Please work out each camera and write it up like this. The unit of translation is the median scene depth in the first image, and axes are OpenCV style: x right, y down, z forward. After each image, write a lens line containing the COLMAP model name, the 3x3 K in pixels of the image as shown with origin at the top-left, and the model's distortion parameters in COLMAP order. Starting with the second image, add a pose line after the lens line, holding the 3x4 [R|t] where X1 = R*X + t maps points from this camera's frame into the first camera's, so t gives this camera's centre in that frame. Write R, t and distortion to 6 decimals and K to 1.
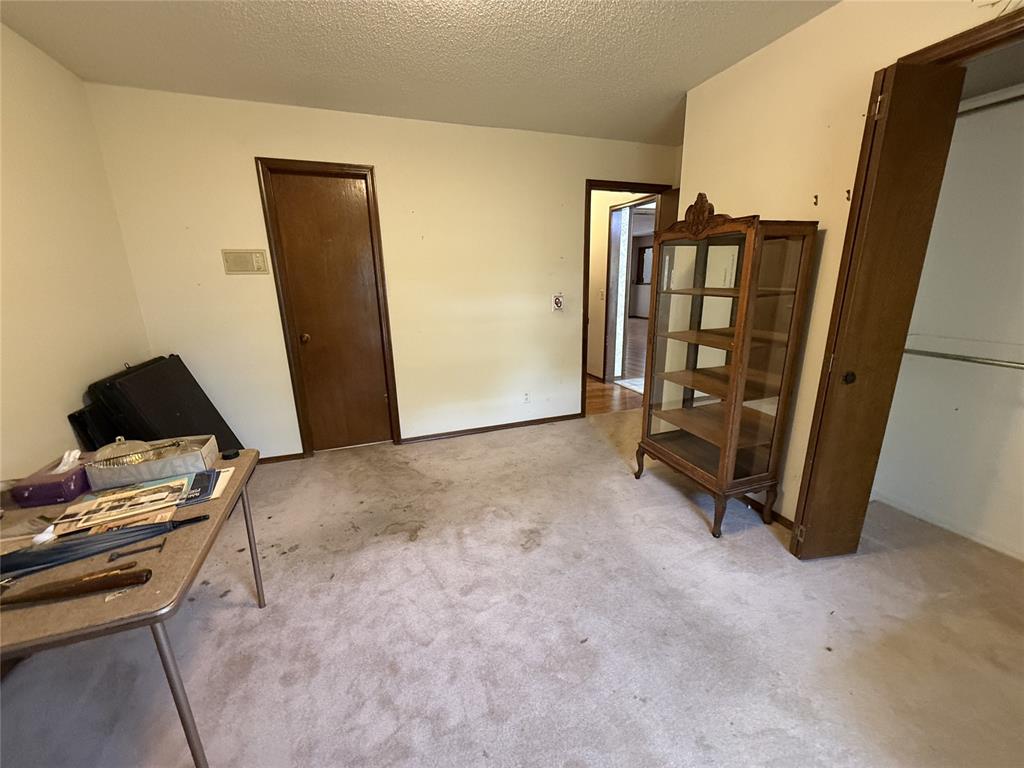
lens RADIAL K [[408.2, 0, 511.4], [0, 408.2, 384.8], [0, 0, 1]] dist [-0.002085, 0.000232]
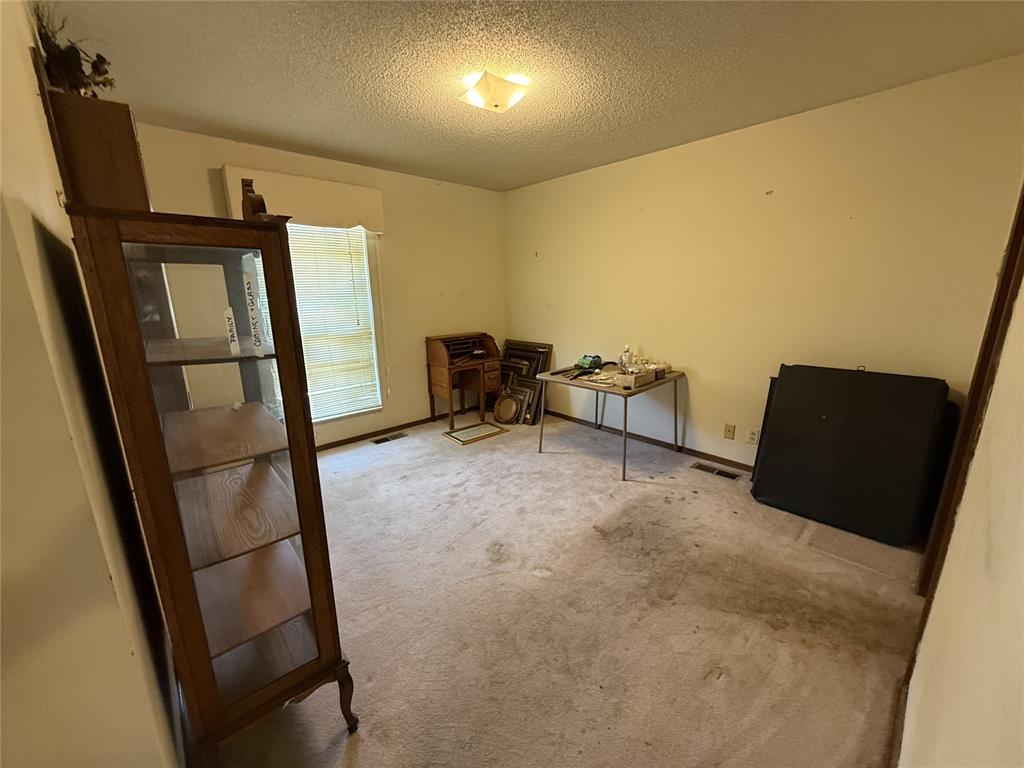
lens RADIAL K [[408.2, 0, 510.8], [0, 408.2, 387.8], [0, 0, 1]] dist [-0.002085, 0.000232]
pose [[-0.924233, 0.118908, -0.362842, 0.321200], [-0.065683, 0.886596, 0.457857, -0.439130], [0.376137, 0.446999, -0.811611, 1.575714]]
